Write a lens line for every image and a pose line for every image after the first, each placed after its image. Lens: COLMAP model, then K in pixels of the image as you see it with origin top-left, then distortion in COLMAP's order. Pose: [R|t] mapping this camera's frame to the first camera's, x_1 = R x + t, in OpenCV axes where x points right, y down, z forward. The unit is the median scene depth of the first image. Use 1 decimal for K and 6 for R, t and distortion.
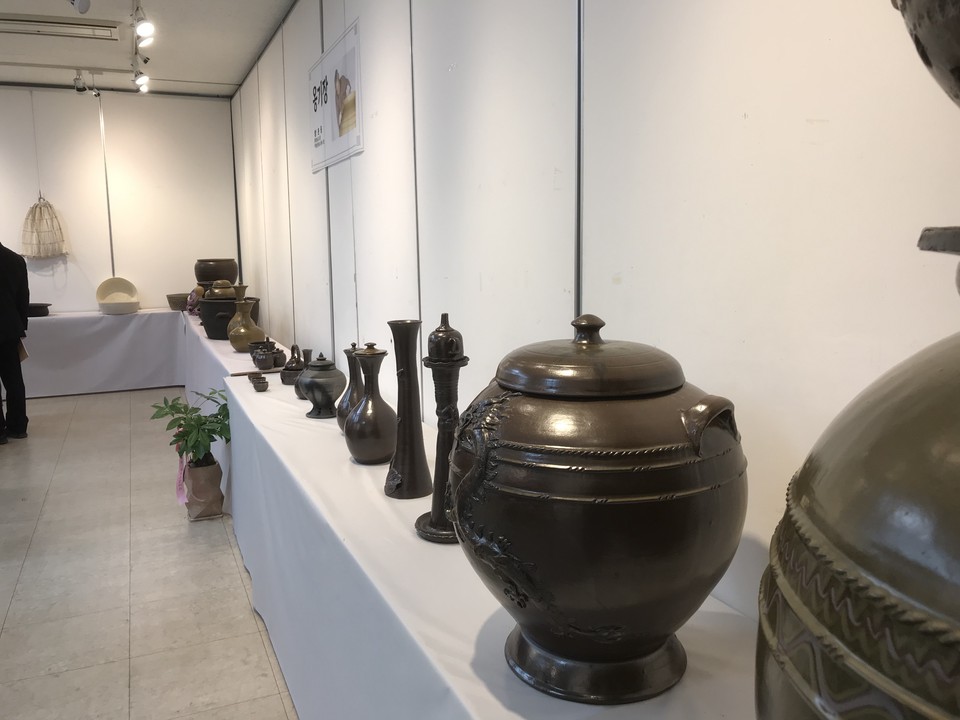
lens RADIAL K [[815.8, 0, 485.3], [0, 815.8, 357.6], [0, 0, 1]] dist [0.014927, -0.010401]
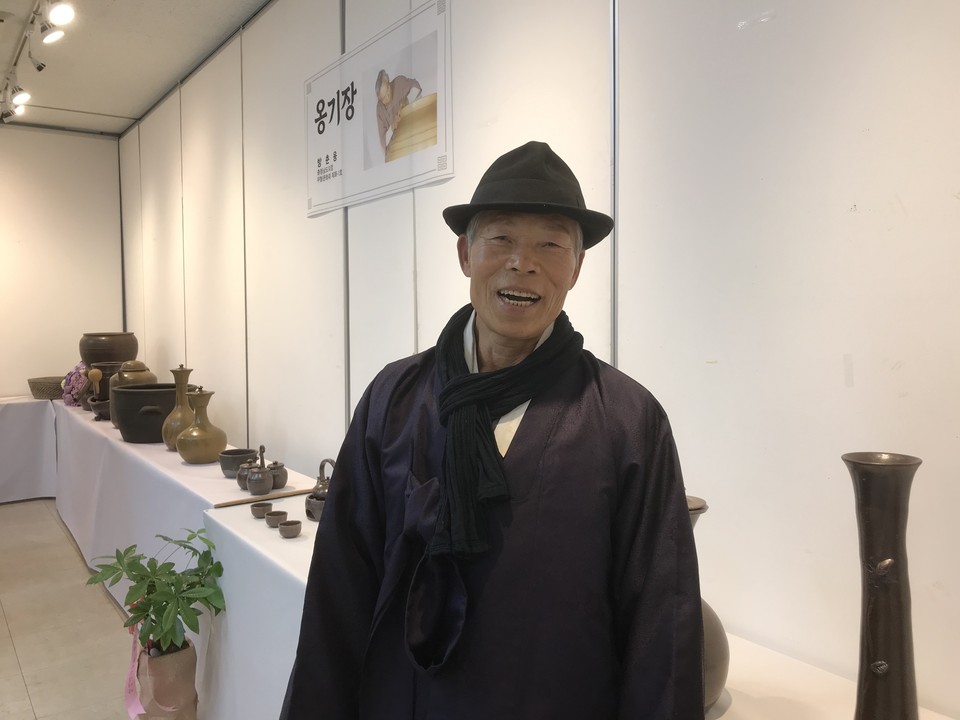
lens RADIAL K [[815.8, 0, 479.6], [0, 815.8, 361.4], [0, 0, 1]] dist [0.014927, -0.010401]
pose [[0.980396, -0.000917, 0.197035, -0.220869], [0.018324, 0.996080, -0.086538, -0.033172], [-0.196183, 0.088452, 0.976570, 0.286142]]
